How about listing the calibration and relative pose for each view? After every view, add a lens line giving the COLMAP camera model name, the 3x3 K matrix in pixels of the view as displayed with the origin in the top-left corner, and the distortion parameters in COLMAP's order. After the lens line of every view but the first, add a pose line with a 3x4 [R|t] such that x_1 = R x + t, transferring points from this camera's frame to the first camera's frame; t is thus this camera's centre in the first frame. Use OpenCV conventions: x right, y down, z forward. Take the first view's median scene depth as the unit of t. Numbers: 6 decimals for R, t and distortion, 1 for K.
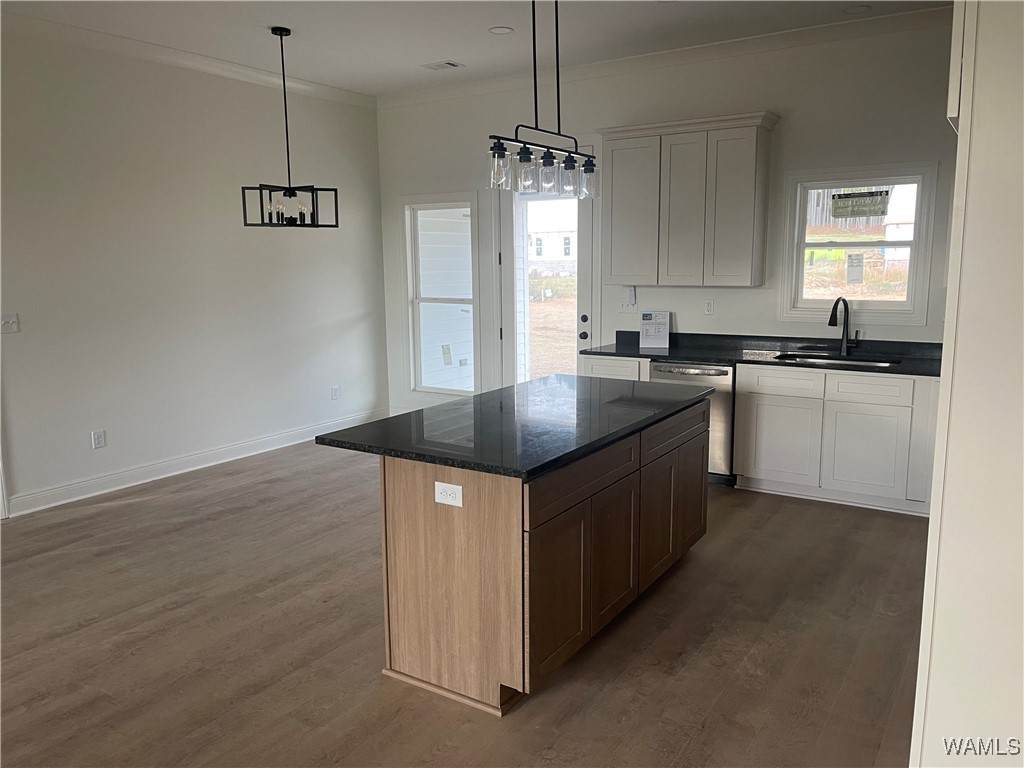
lens RADIAL K [[776.4, 0, 529.8], [0, 776.4, 383.3], [0, 0, 1]] dist [0.076579, -0.111781]
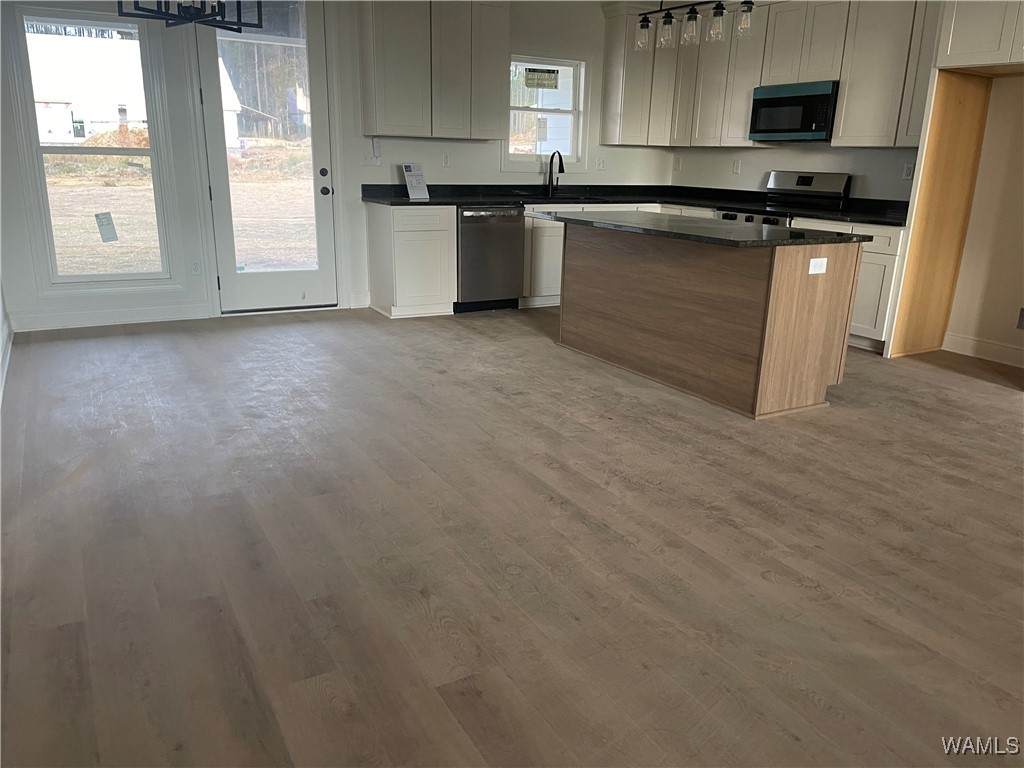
lens RADIAL K [[776.4, 0, 529.8], [0, 776.4, 383.3], [0, 0, 1]] dist [0.076579, -0.111781]
pose [[0.455399, -0.227424, 0.860750, -0.852469], [0.110593, 0.973785, 0.198778, 0.005439], [-0.883392, 0.004670, 0.468612, 0.418728]]
